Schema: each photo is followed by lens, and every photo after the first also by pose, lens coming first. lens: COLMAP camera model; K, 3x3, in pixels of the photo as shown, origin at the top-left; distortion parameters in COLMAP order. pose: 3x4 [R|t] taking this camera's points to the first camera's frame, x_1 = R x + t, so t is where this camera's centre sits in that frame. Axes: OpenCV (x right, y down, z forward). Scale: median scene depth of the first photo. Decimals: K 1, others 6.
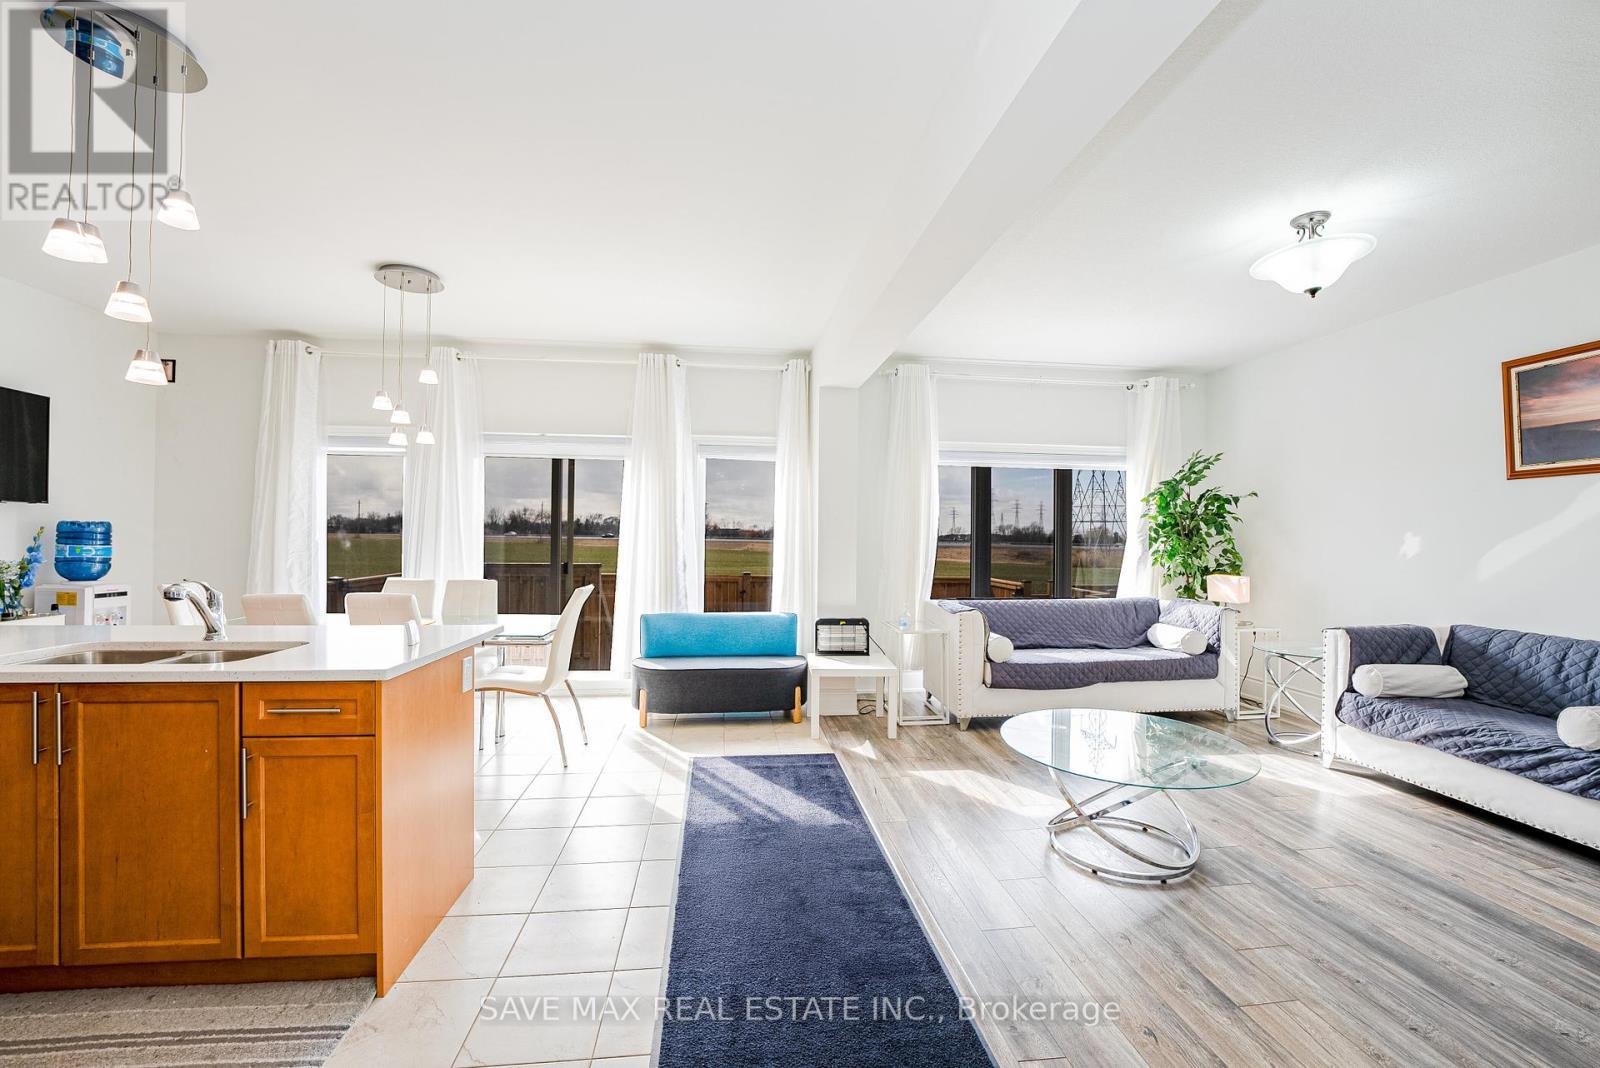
lens RADIAL K [[653.4, 0, 800.4], [0, 653.4, 537.4], [0, 0, 1]] dist [-0.025515, 0.003305]
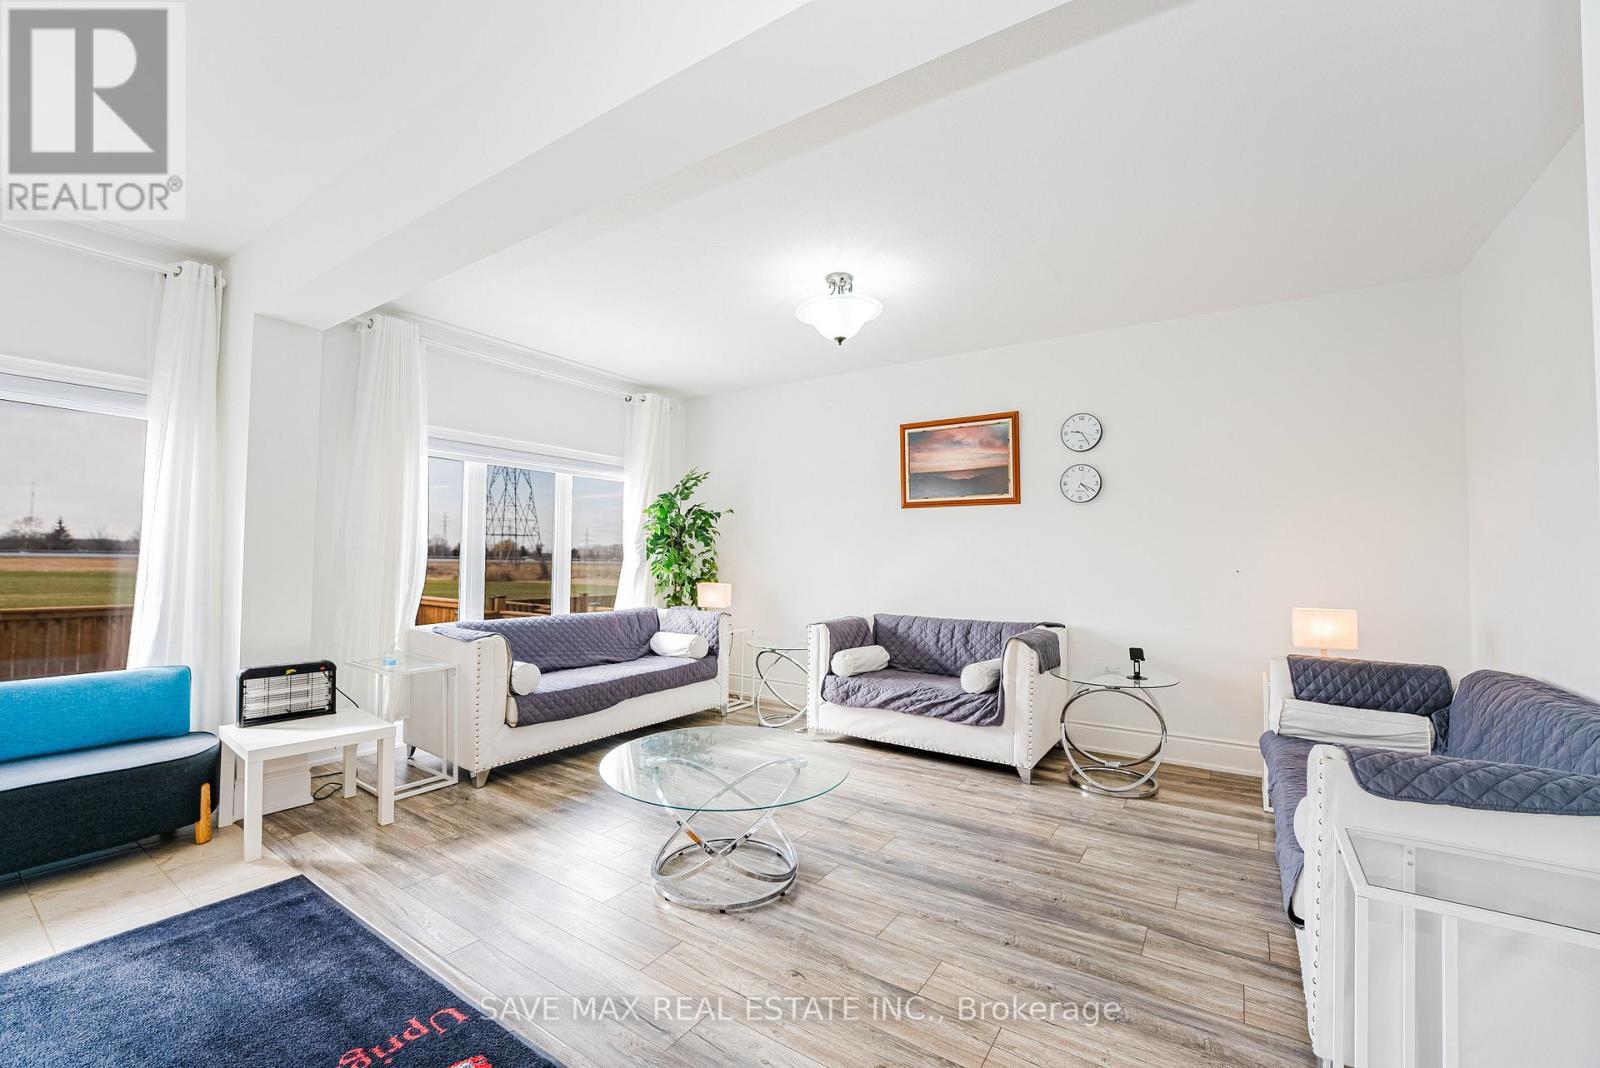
lens RADIAL K [[653.4, 0, 792.6], [0, 653.4, 537.1], [0, 0, 1]] dist [-0.025515, 0.003305]
pose [[0.655977, 0.021346, 0.754479, -0.107301], [-0.005074, 0.999702, -0.023873, 0.006930], [-0.754764, 0.011832, 0.655890, 0.190688]]
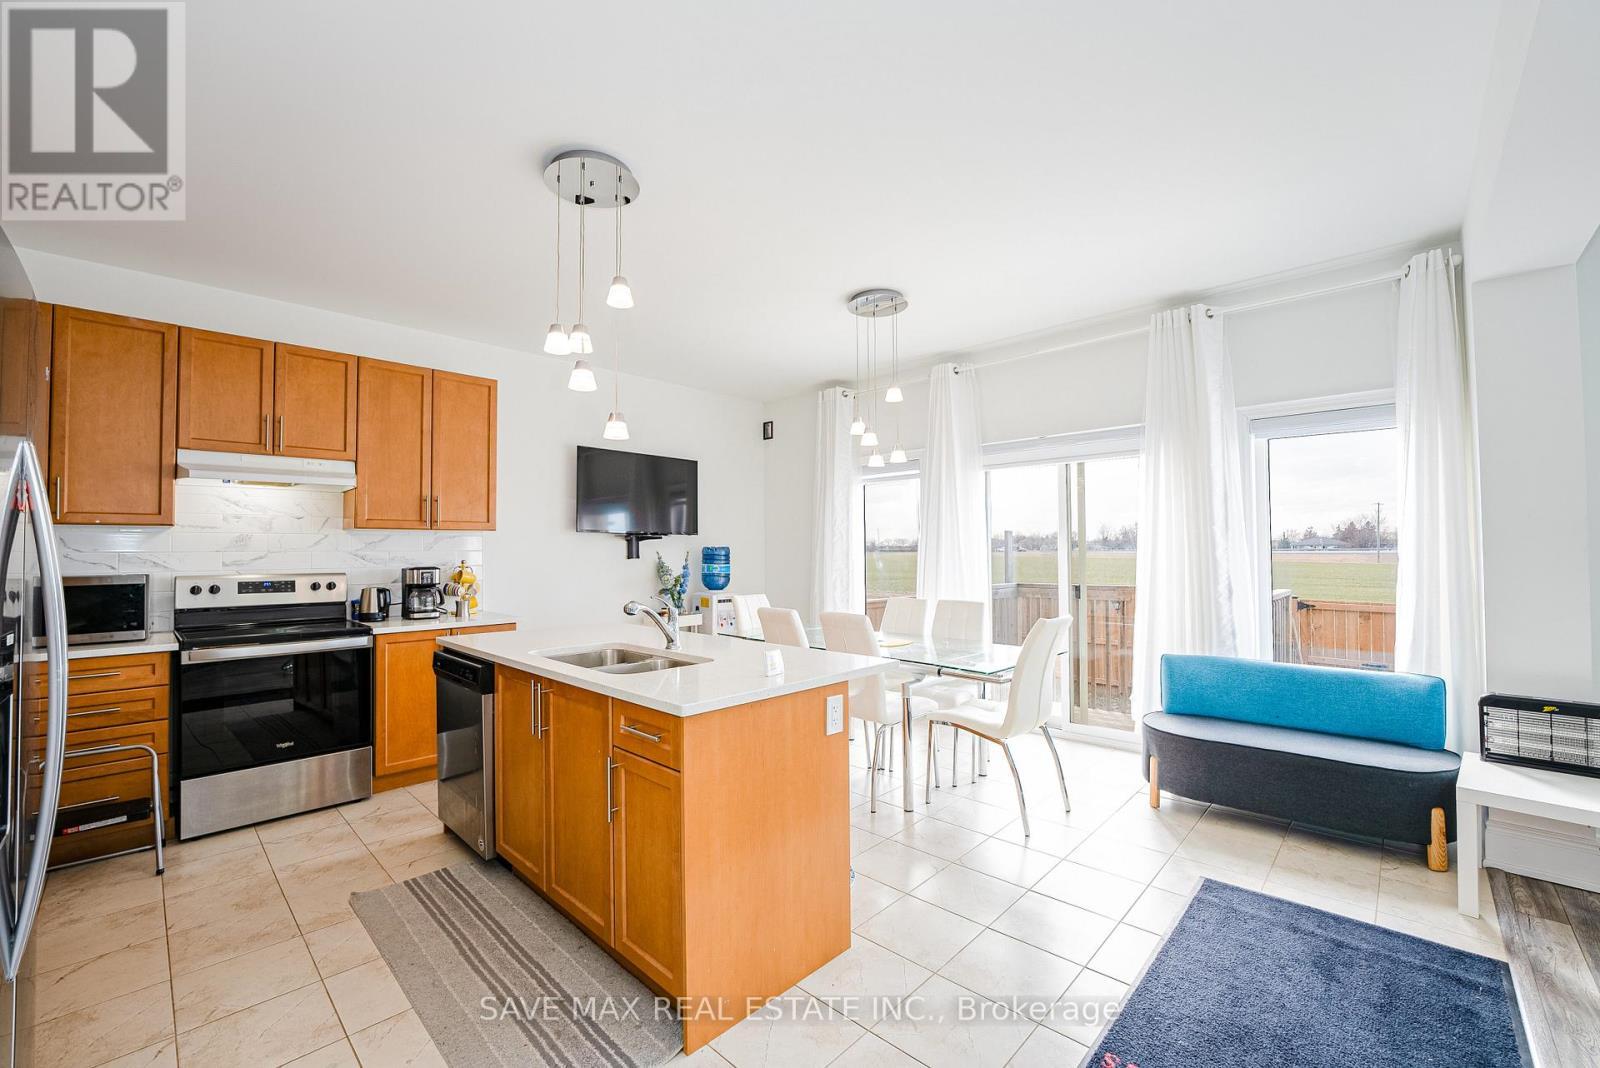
lens RADIAL K [[653.4, 0, 806.8], [0, 653.4, 534.0], [0, 0, 1]] dist [-0.025515, 0.003305]
pose [[0.636437, -0.034571, -0.770554, 0.088523], [0.016207, 0.999374, -0.031451, -0.004939], [0.771159, 0.007529, 0.636598, 0.222920]]
